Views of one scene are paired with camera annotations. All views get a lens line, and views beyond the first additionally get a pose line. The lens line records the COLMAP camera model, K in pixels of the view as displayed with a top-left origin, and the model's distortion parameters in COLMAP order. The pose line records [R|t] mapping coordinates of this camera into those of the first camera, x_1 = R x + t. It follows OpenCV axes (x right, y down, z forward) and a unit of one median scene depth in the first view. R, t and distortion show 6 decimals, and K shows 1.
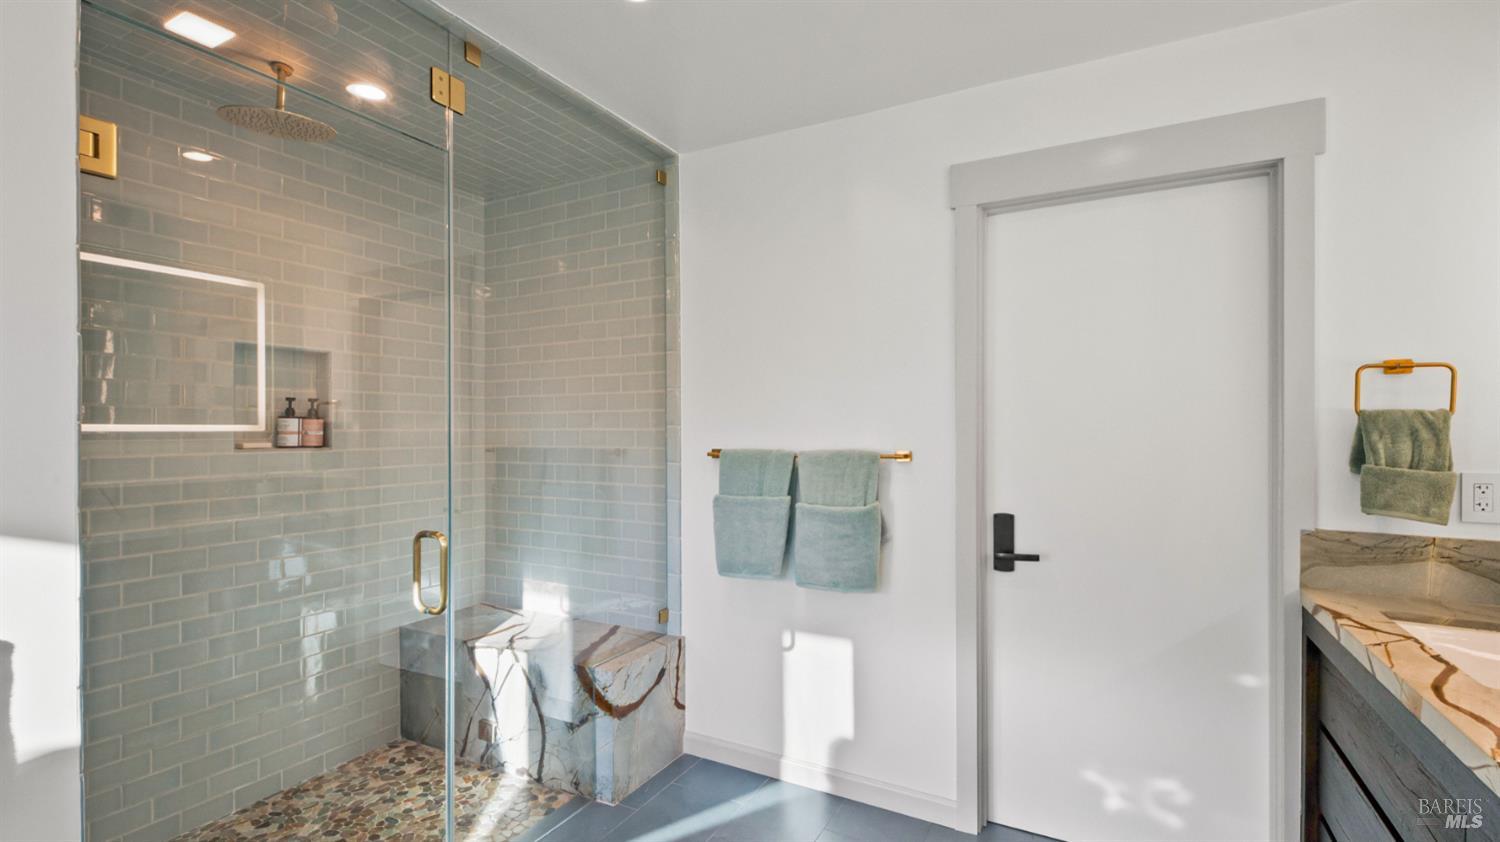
lens RADIAL K [[677.6, 0, 750.8], [0, 677.6, 421.3], [0, 0, 1]] dist [0.006309, -0.003578]
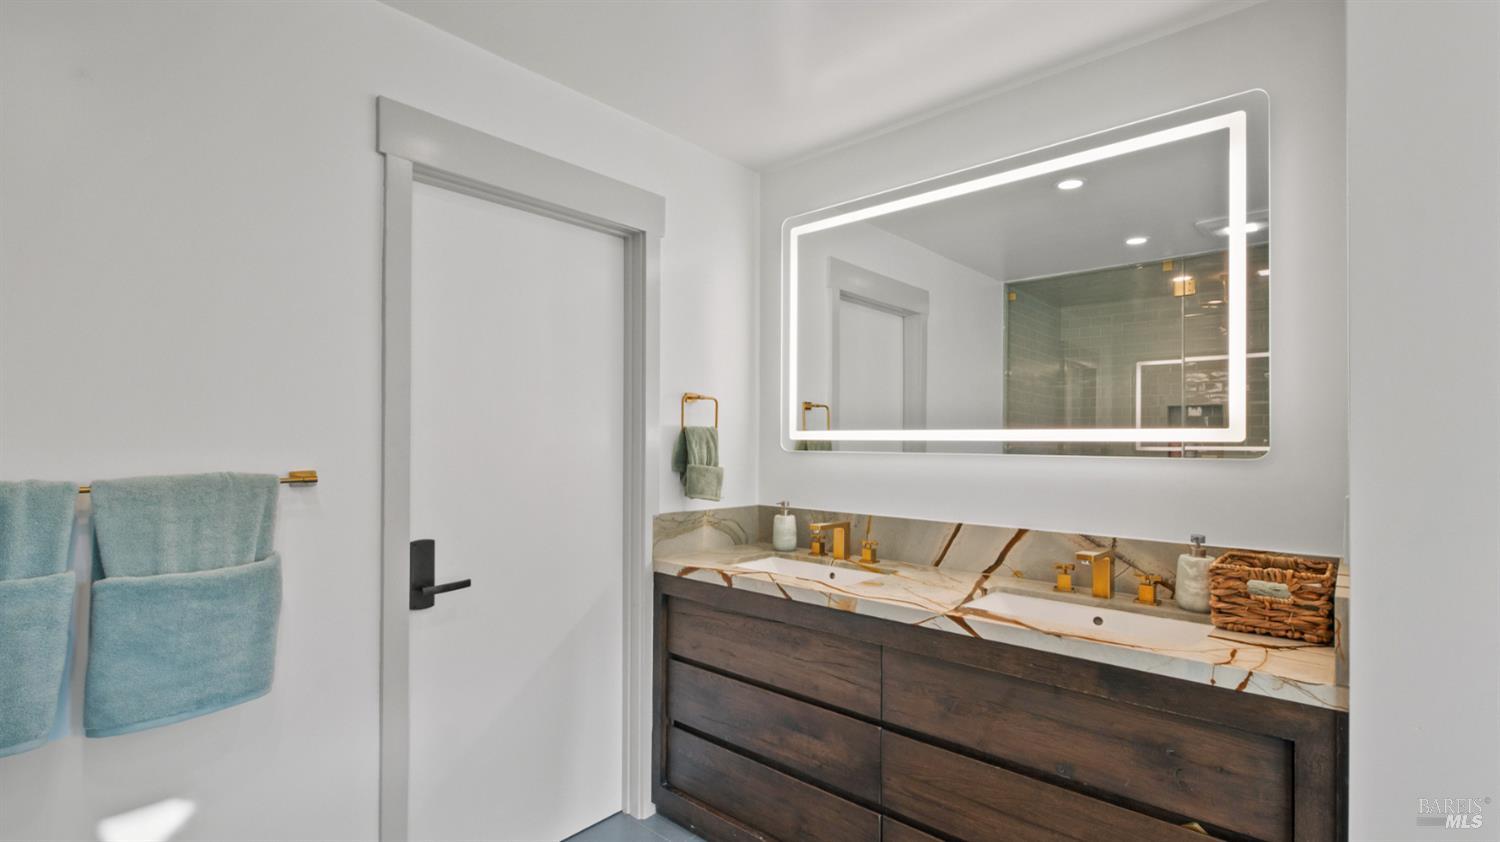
lens RADIAL K [[677.6, 0, 742.7], [0, 677.6, 427.2], [0, 0, 1]] dist [0.006309, -0.003578]
pose [[0.233613, 0.015735, 0.972202, -0.359073], [-0.015603, 0.999801, -0.012433, 0.001031], [-0.972204, -0.012265, 0.233812, 0.429285]]
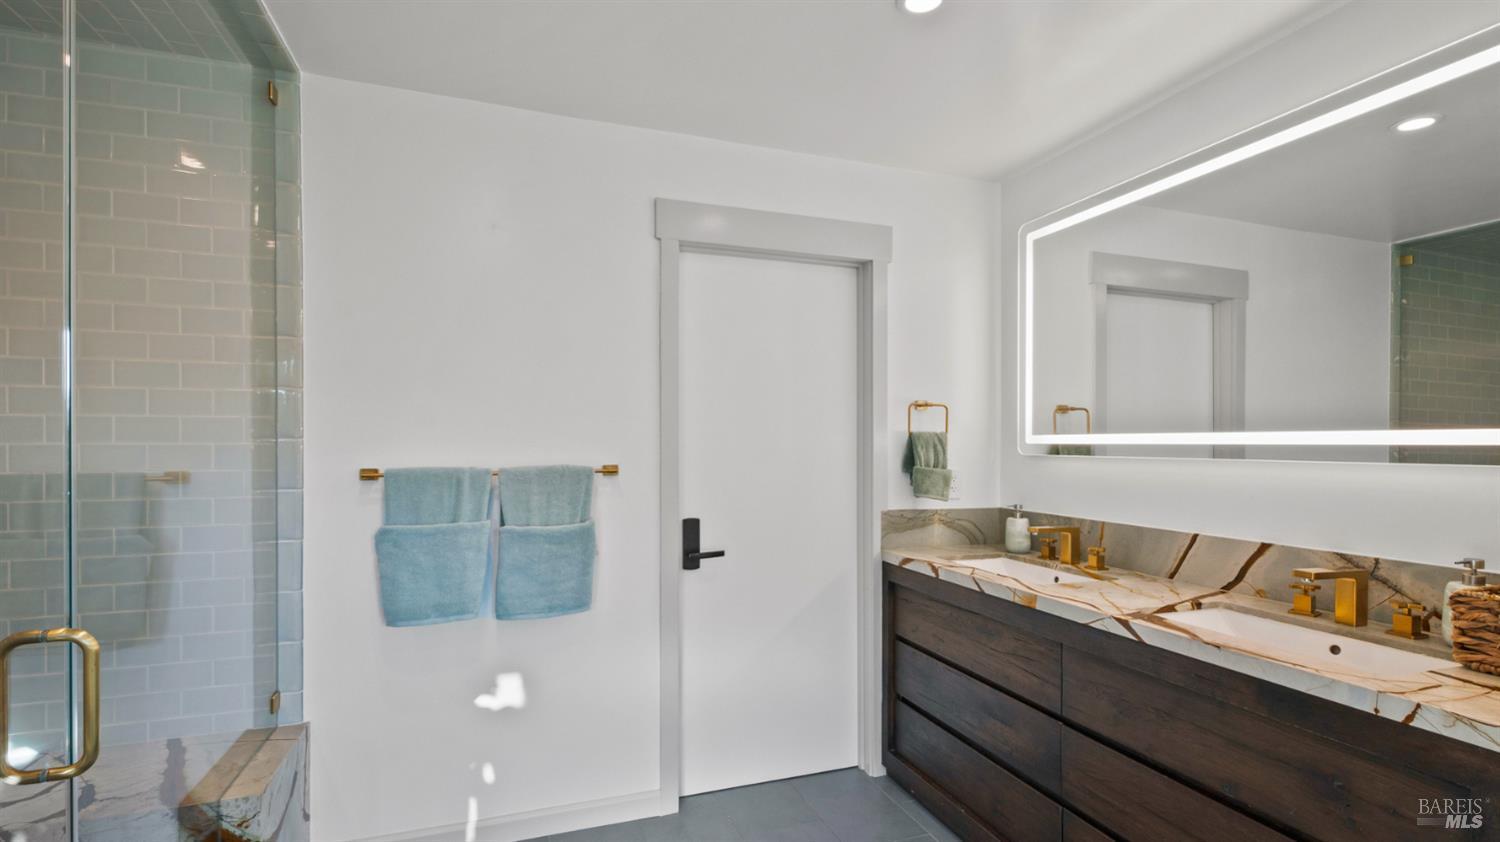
lens RADIAL K [[677.6, 0, 739.8], [0, 677.6, 432.4], [0, 0, 1]] dist [0.006309, -0.003578]
pose [[0.672850, 0.011585, 0.739688, -0.415619], [-0.010450, 0.999926, -0.006155, -0.000767], [-0.739705, -0.003589, 0.672922, 0.185718]]
